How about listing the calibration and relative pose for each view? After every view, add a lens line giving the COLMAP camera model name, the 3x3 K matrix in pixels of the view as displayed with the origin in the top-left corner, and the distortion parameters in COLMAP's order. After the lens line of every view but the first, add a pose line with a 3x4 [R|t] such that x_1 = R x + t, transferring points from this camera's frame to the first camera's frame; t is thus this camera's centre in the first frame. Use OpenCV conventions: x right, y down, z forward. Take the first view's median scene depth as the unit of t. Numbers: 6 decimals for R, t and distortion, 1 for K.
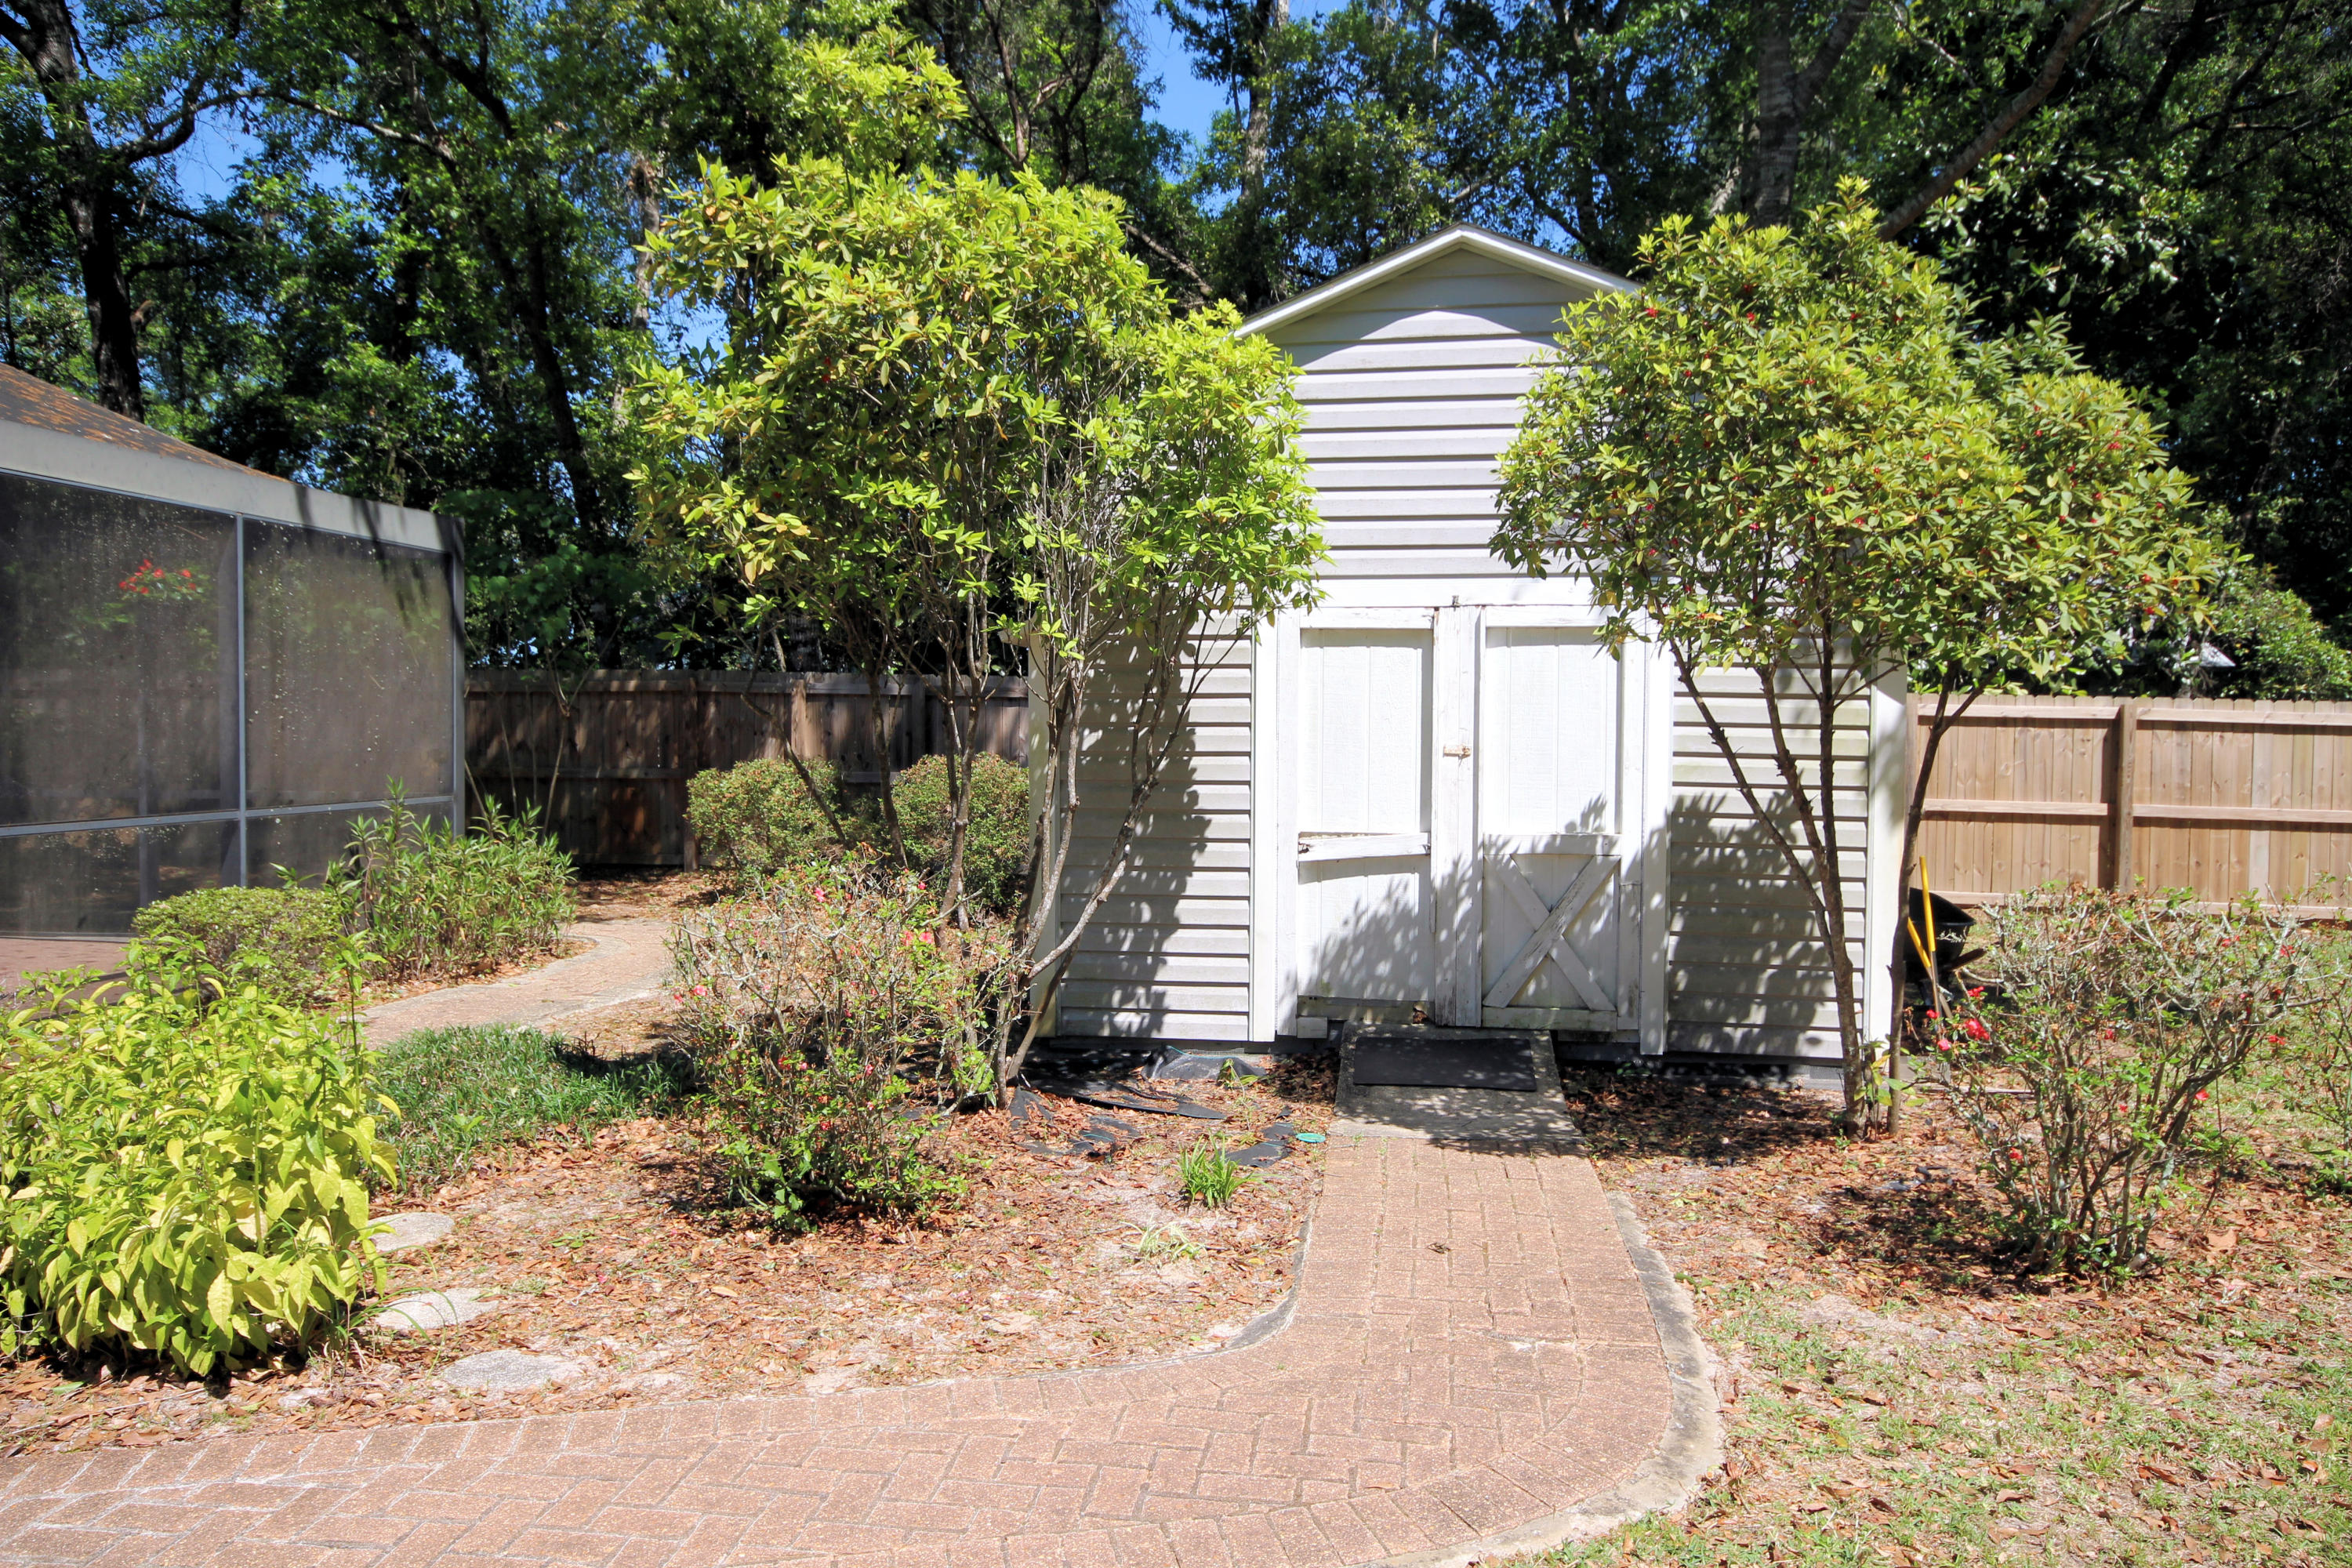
lens RADIAL K [[1633.4, 0, 1182.1], [0, 1633.4, 748.5], [0, 0, 1]] dist [0.019179, 0.005566]
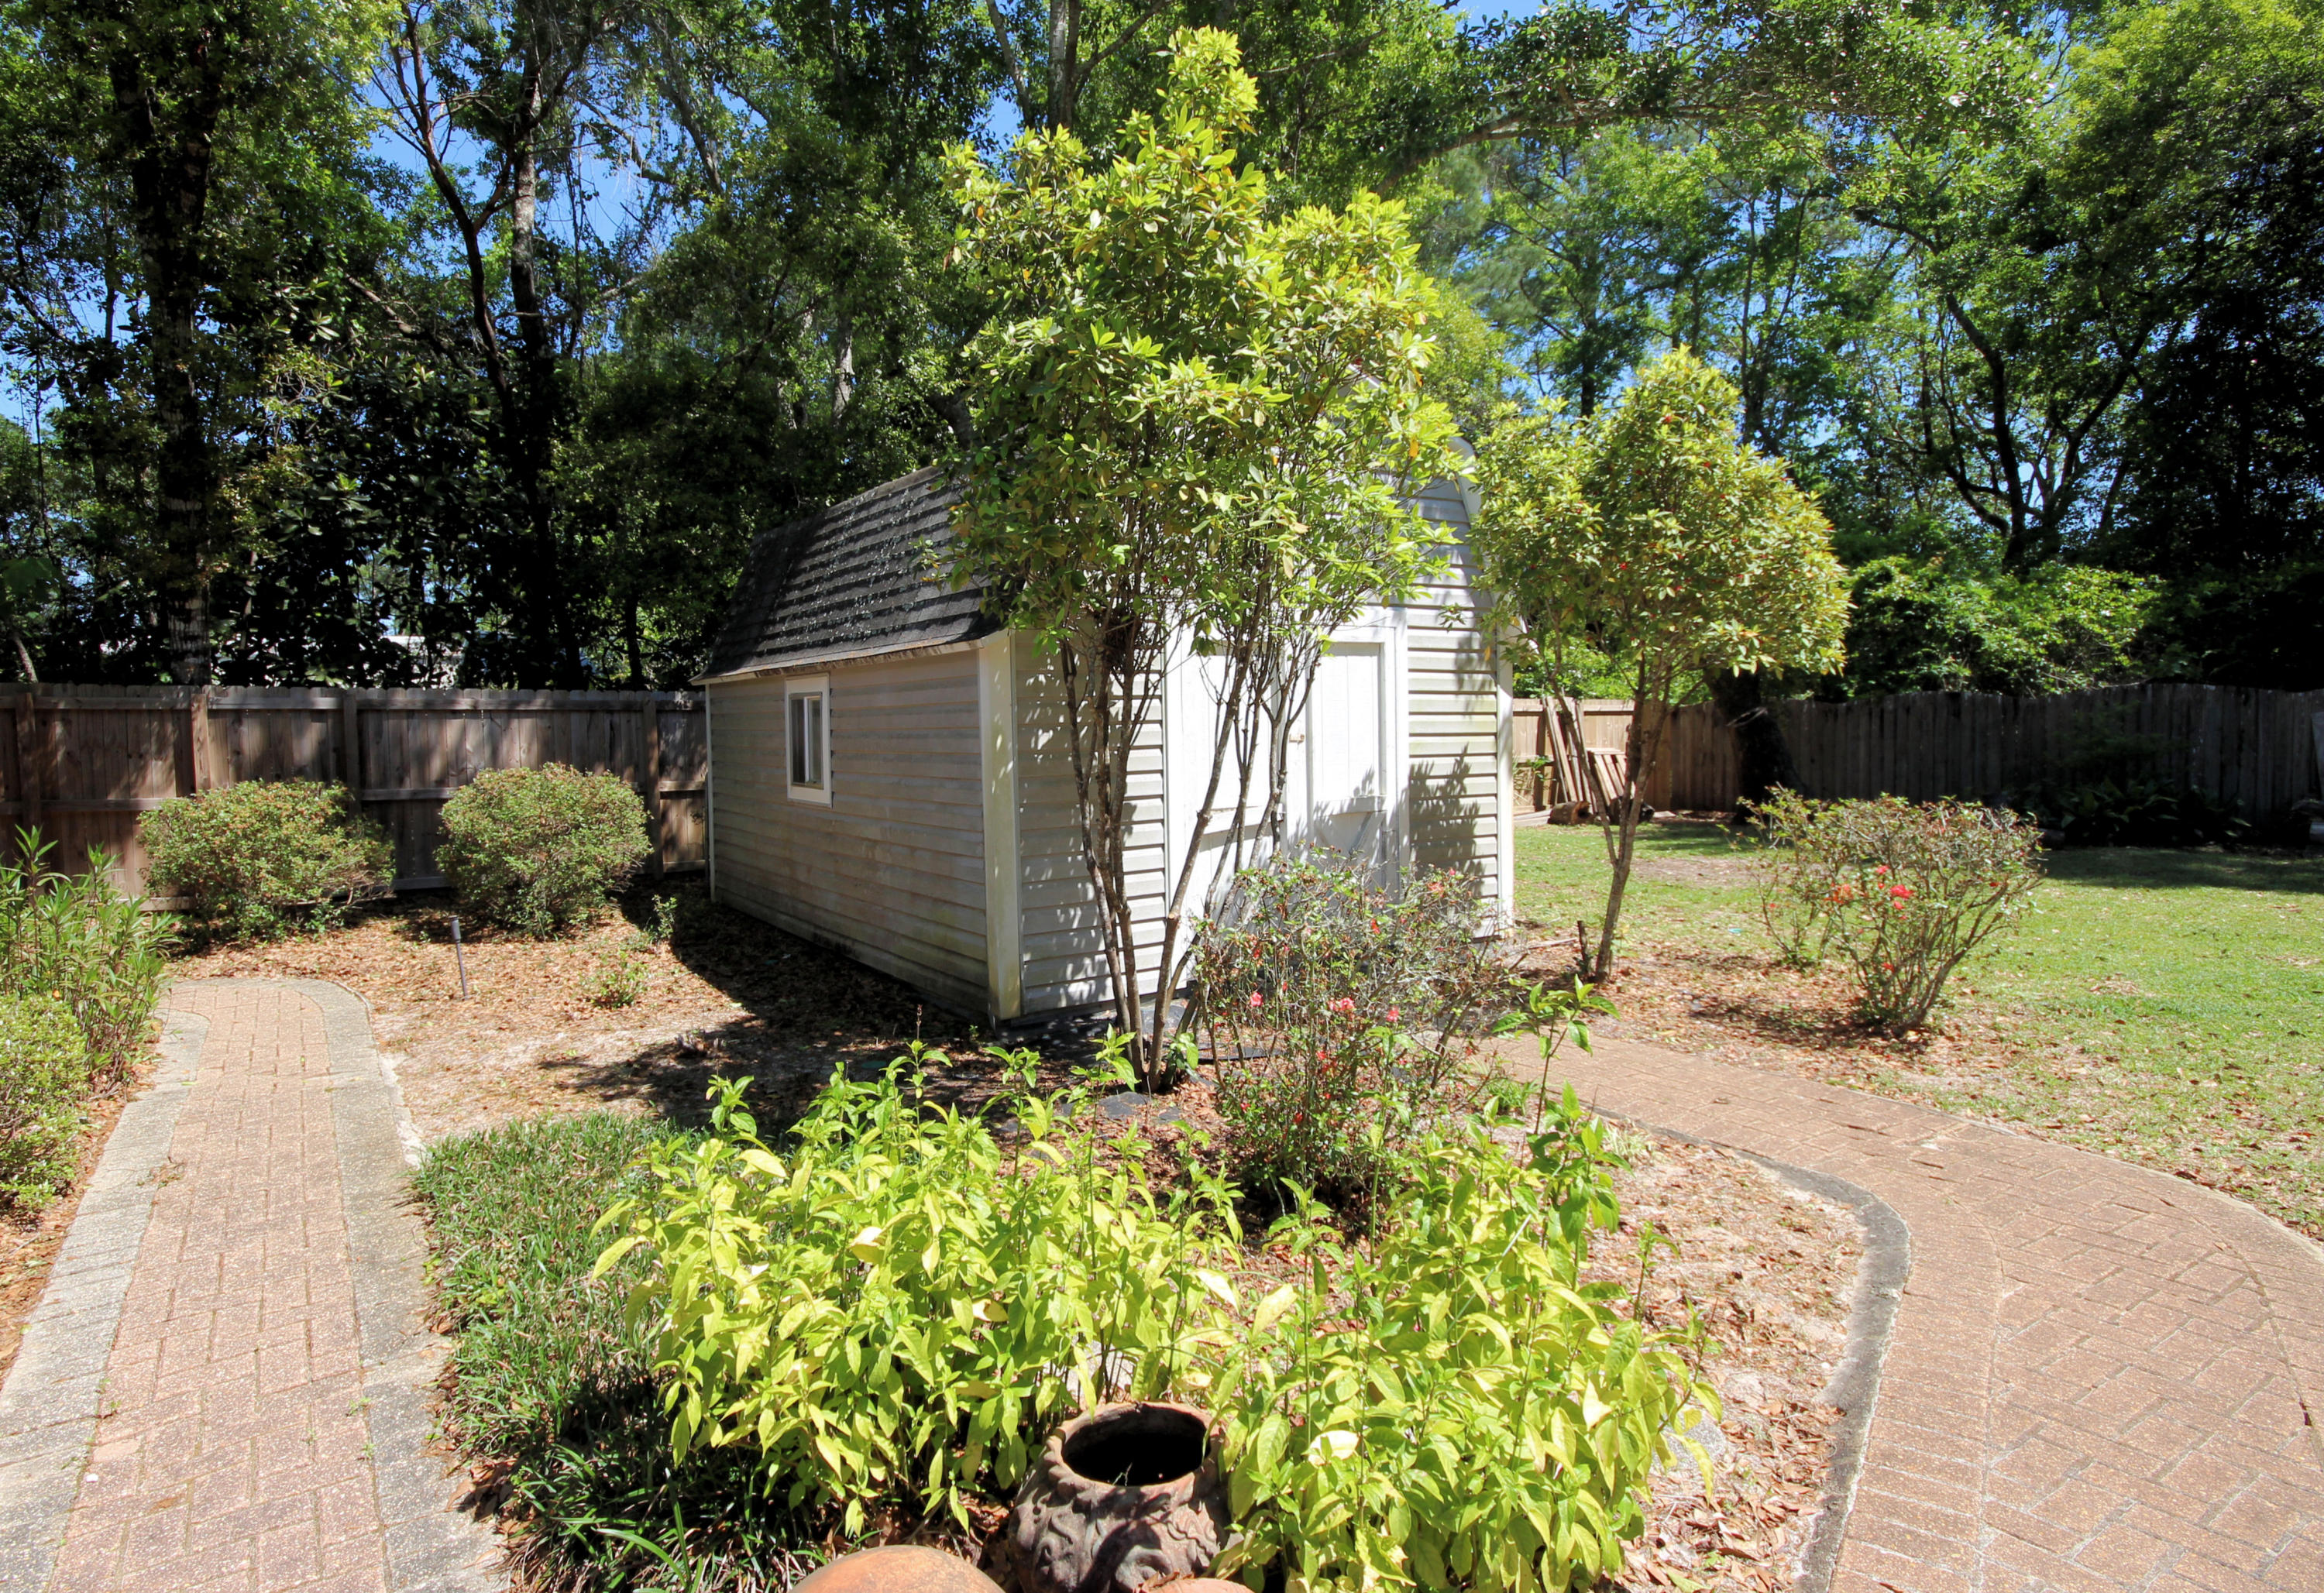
lens RADIAL K [[1221.0, 0, 1103.4], [0, 1221.0, 779.8], [0, 0, 1]] dist [0.000589, -0.000633]
pose [[0.774760, -0.054726, 0.629882, -0.556340], [0.035651, 0.998443, 0.042897, -0.012285], [-0.631249, -0.010779, 0.775505, 0.355393]]
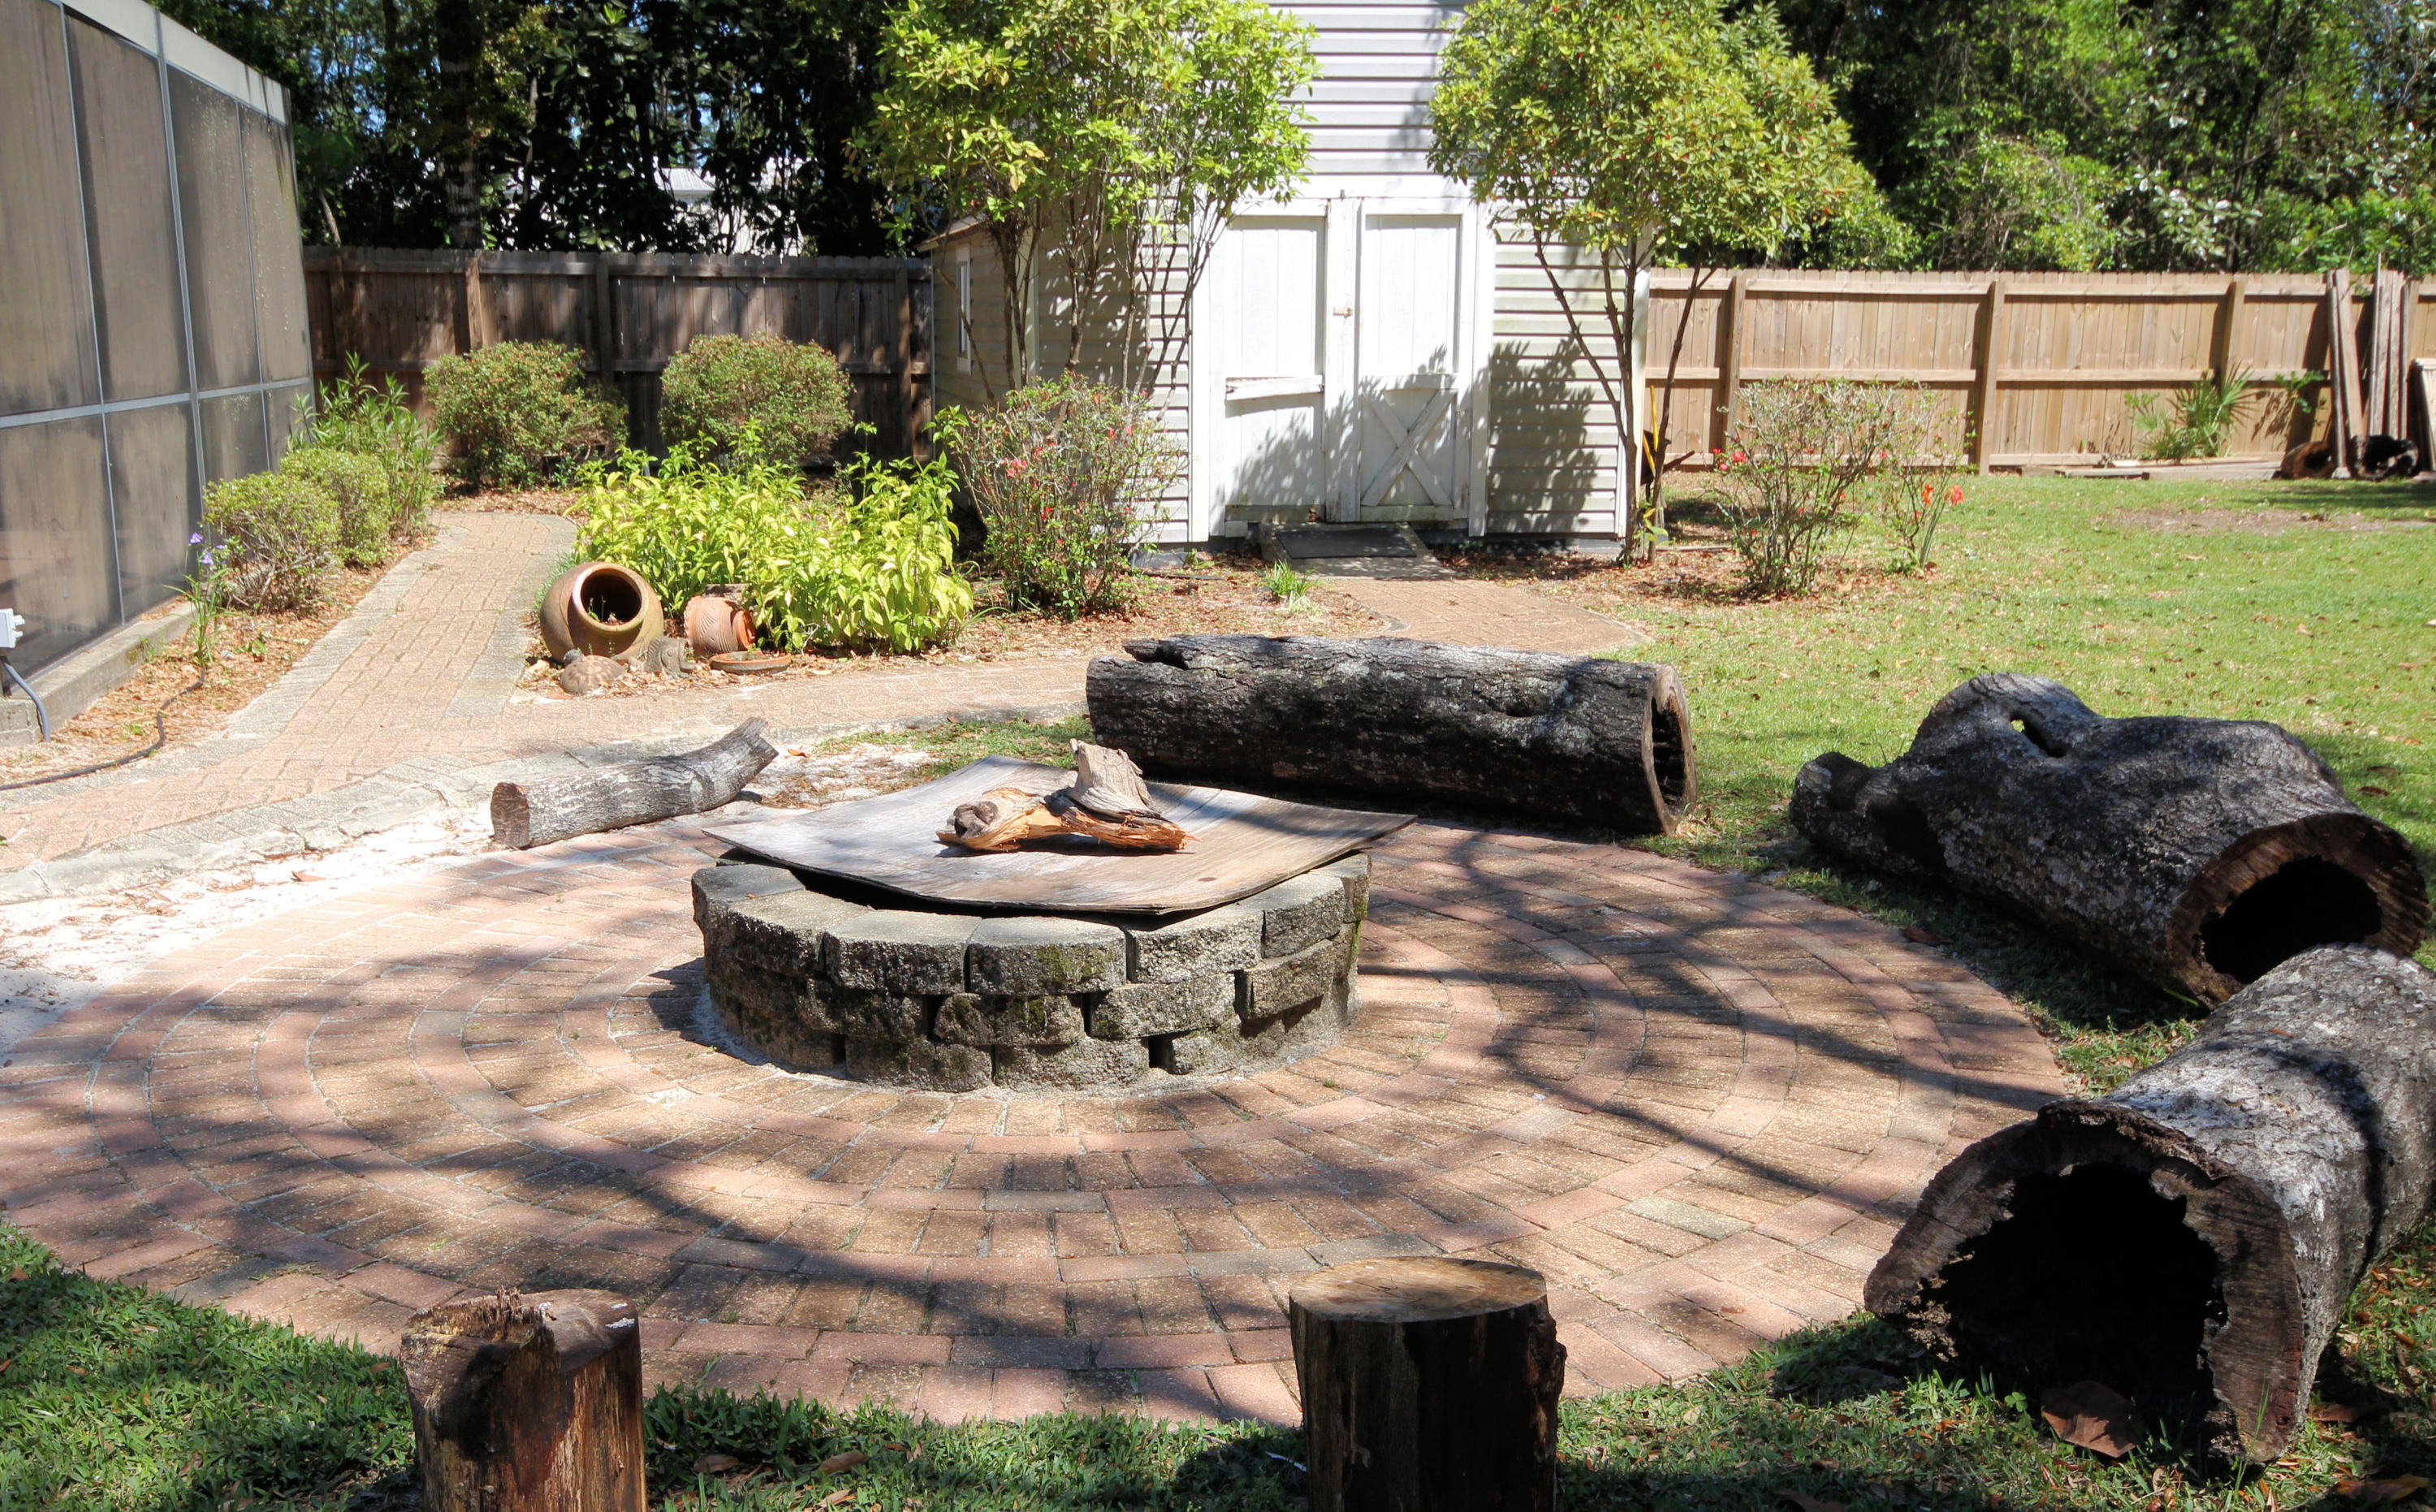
lens RADIAL K [[2266.5, 0, 1154.8], [0, 2266.5, 792.0], [0, 0, 1]] dist [0.011617, 0.047544]
pose [[0.952067, -0.074051, 0.296793, -0.547346], [0.016484, 0.981266, 0.191951, 0.028064], [-0.305447, -0.177858, 0.935451, -0.730085]]
